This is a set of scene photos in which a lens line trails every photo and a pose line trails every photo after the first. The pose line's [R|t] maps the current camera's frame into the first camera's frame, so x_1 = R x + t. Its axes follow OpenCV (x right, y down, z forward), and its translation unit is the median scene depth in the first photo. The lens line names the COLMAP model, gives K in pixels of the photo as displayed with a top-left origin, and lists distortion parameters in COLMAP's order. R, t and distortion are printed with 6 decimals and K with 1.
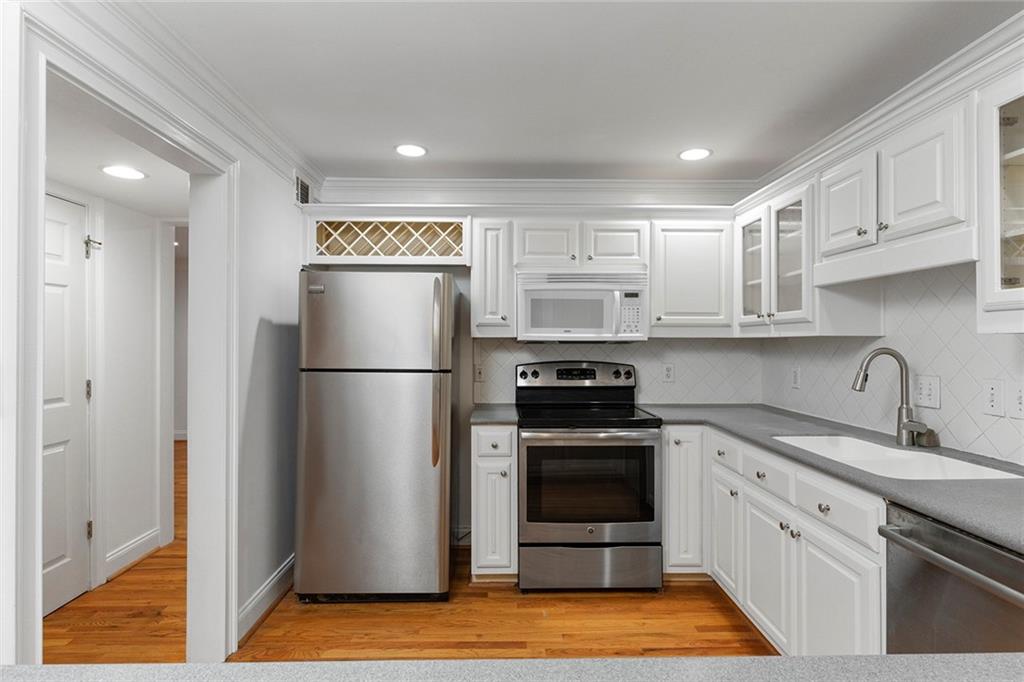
lens RADIAL K [[518.0, 0, 513.7], [0, 518.0, 339.7], [0, 0, 1]] dist [-0.000922, -0.000196]
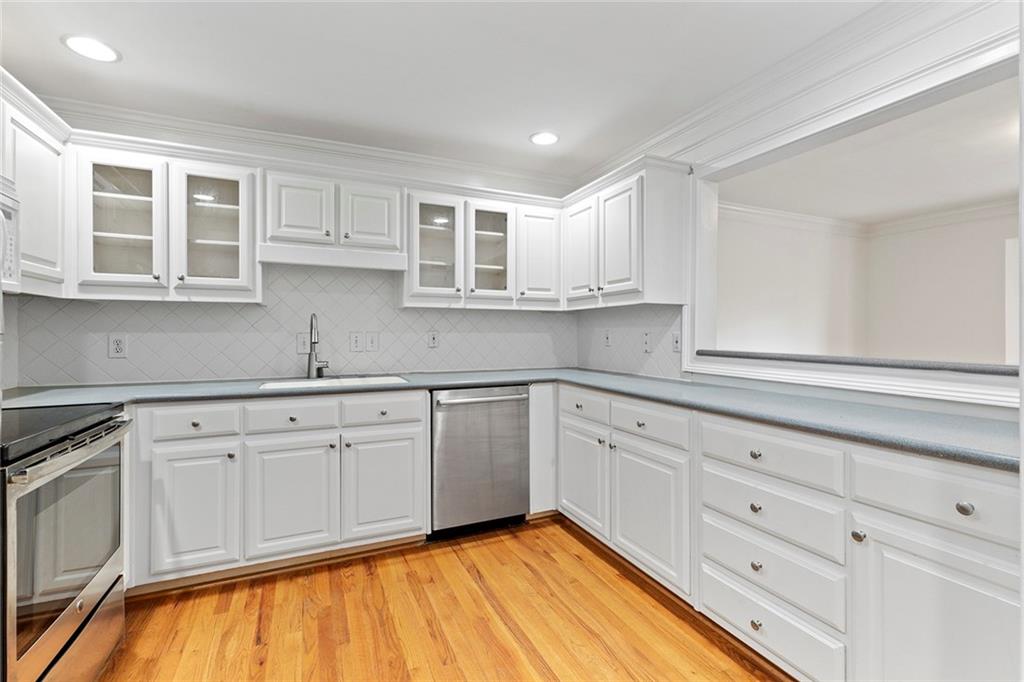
lens RADIAL K [[458.9, 0, 512.9], [0, 458.9, 334.5], [0, 0, 1]] dist [0.001686, 0.000164]
pose [[-0.391232, -0.004155, 0.920283, -0.480910], [-0.004265, 0.999987, 0.002701, 0.047007], [-0.920282, -0.002868, -0.391245, 0.675860]]
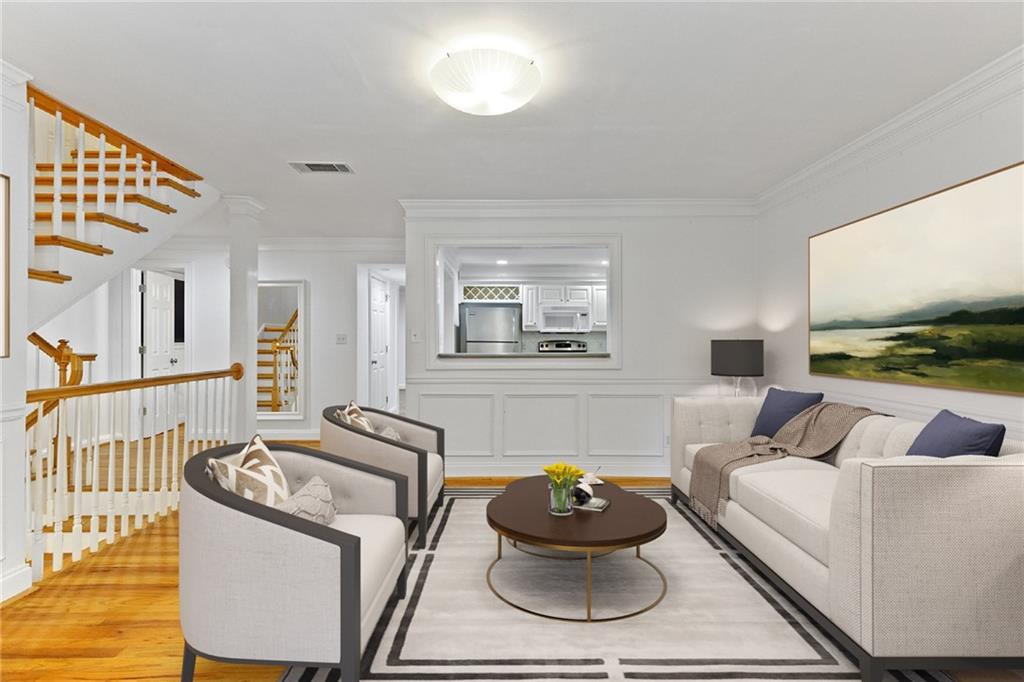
lens RADIAL K [[458.9, 0, 512.9], [0, 458.9, 334.5], [0, 0, 1]] dist [0.001686, 0.000164]
pose [[0.999858, 0.000686, -0.016866, -0.093235], [-0.000798, 0.999978, -0.006657, 0.029733], [0.016861, 0.006670, 0.999836, -1.340814]]
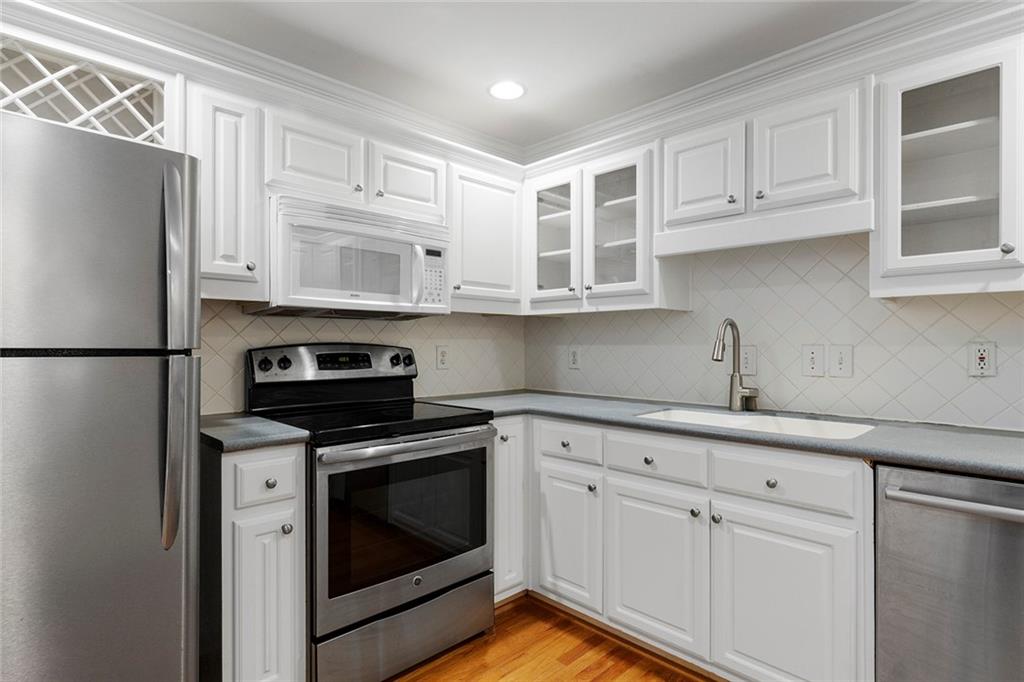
lens RADIAL K [[529.6, 0, 509.8], [0, 529.6, 345.1], [0, 0, 1]] dist [-0.002229, -0.000501]
pose [[0.730899, -0.002605, 0.682481, -0.219470], [-0.003027, 0.999971, 0.007058, 0.042530], [-0.682479, -0.007225, 0.730869, 0.360560]]
